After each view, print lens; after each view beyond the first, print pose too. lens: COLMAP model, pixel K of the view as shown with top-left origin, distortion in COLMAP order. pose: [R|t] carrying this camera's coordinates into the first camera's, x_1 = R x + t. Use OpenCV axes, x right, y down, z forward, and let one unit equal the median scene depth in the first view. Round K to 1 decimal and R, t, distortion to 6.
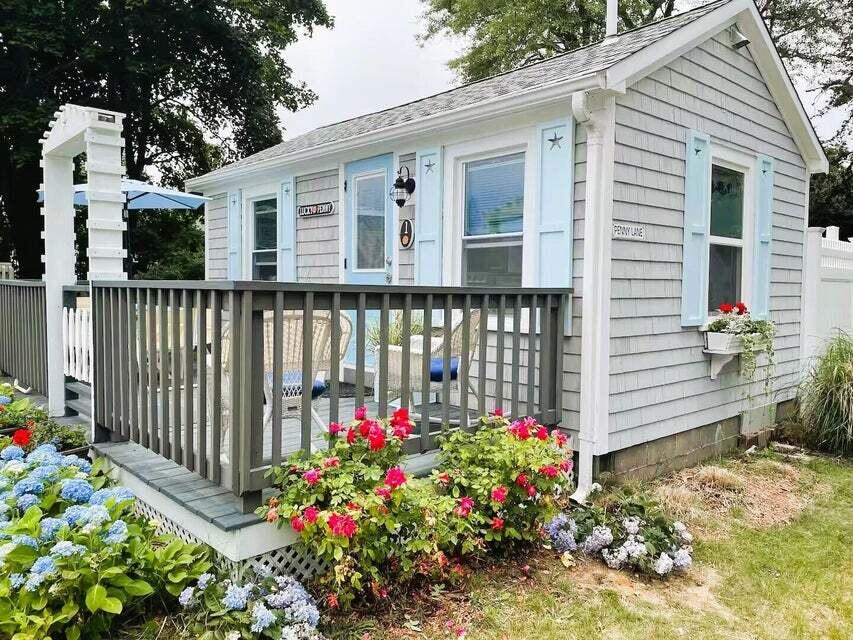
lens RADIAL K [[630.3, 0, 426.5], [0, 630.3, 320.0], [0, 0, 1]] dist [0.002912, -0.001346]
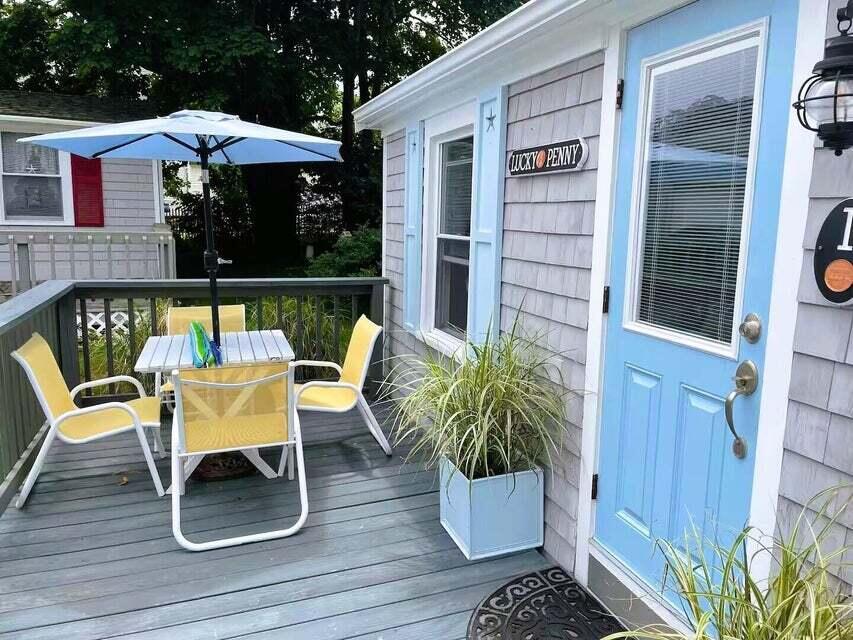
lens RADIAL K [[630.3, 0, 426.5], [0, 630.3, 320.0], [0, 0, 1]] dist [0.002912, -0.001346]
pose [[0.918771, 0.071745, -0.388218, -0.076785], [-0.034320, 0.994141, 0.102501, -0.110514], [0.393297, -0.080852, 0.915850, 0.582992]]
